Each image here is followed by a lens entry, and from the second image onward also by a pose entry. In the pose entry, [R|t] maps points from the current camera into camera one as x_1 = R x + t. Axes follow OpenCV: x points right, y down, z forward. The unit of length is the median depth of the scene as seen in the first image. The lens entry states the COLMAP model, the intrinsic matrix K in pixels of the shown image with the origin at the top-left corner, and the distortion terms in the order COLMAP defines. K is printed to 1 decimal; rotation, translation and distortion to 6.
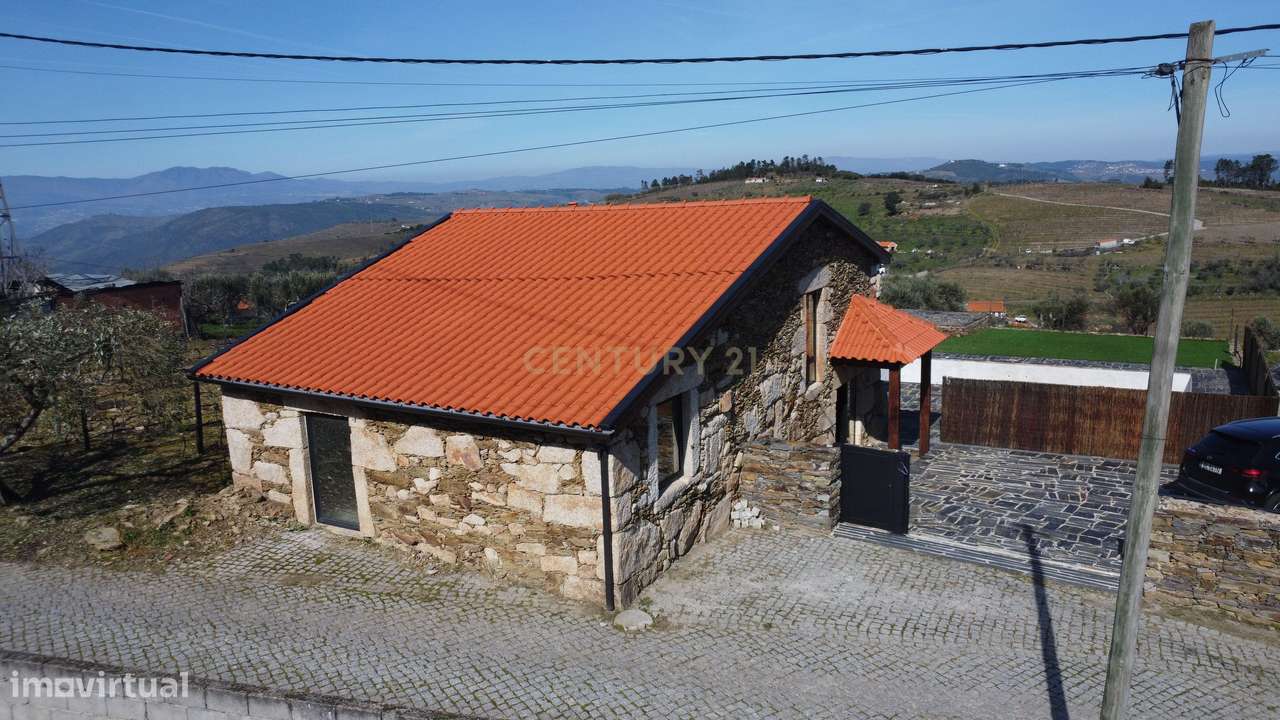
lens RADIAL K [[923.9, 0, 637.6], [0, 923.9, 359.4], [0, 0, 1]] dist [-0.046562, 0.005571]
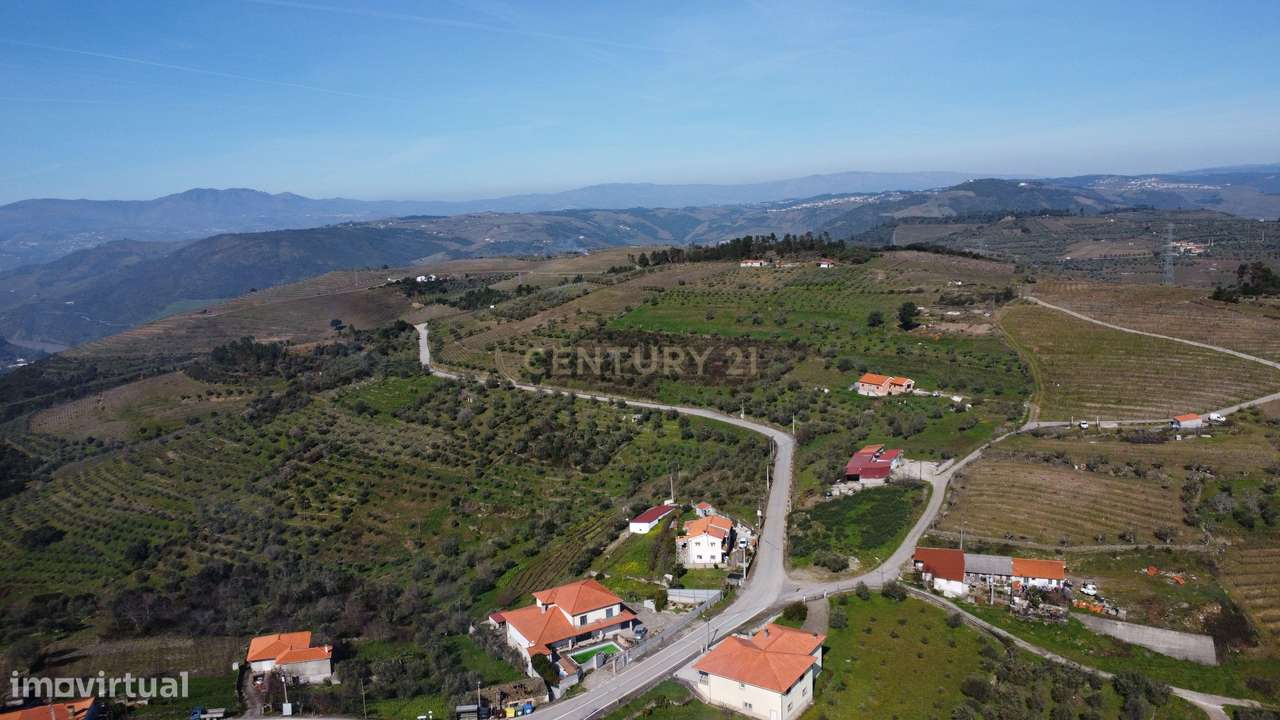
lens RADIAL K [[923.9, 0, 637.6], [0, 923.9, 357.4], [0, 0, 1]] dist [-0.046562, 0.005571]
pose [[0.999781, -0.006289, -0.019971, 0.045578], [0.005923, 0.999815, -0.018326, -0.112911], [0.020083, 0.018203, 0.999633, 0.153033]]
